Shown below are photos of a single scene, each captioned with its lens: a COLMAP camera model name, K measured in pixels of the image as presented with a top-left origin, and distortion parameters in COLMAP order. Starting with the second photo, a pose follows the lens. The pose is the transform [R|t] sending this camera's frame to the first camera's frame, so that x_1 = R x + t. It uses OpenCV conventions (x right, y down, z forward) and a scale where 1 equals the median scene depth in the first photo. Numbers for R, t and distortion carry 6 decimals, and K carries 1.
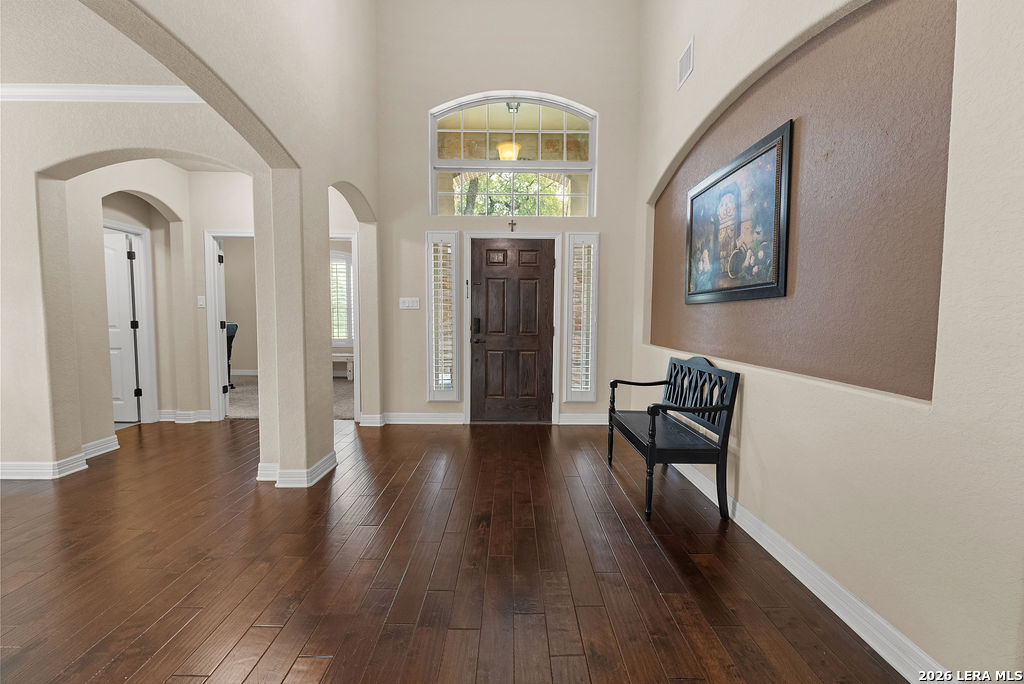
lens RADIAL K [[422.8, 0, 514.0], [0, 422.8, 342.8], [0, 0, 1]] dist [0.011782, -0.008938]
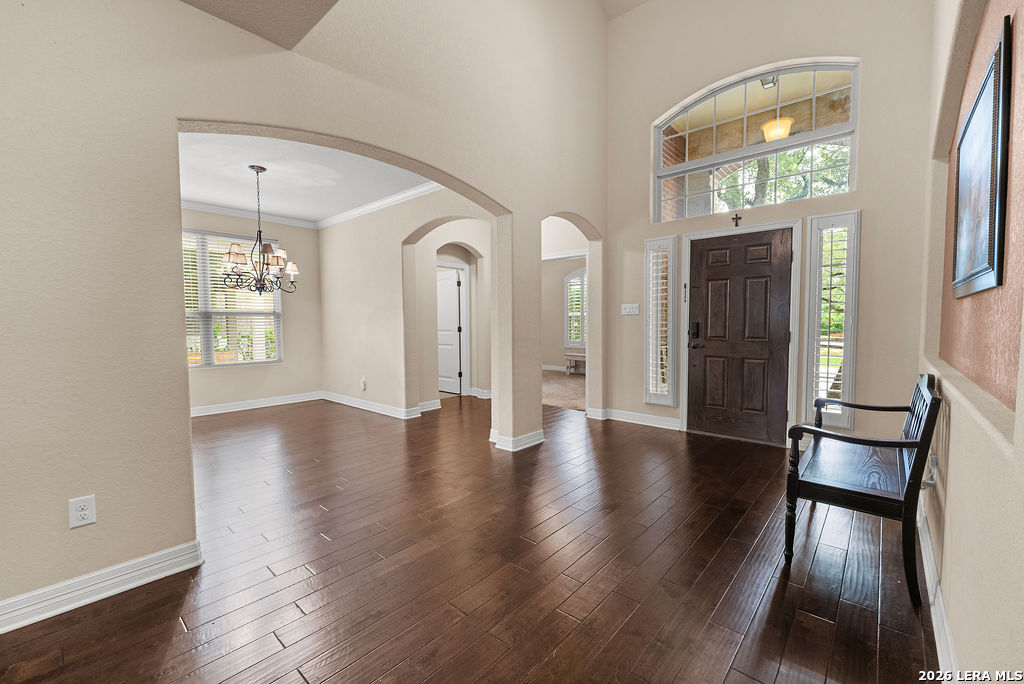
lens RADIAL K [[422.8, 0, 514.0], [0, 422.8, 342.8], [0, 0, 1]] dist [0.011782, -0.008938]
pose [[0.745276, 0.021055, -0.666423, 0.252061], [-0.029137, 0.999575, -0.001003, 0.001084], [0.666119, 0.020165, 0.745573, 0.007701]]
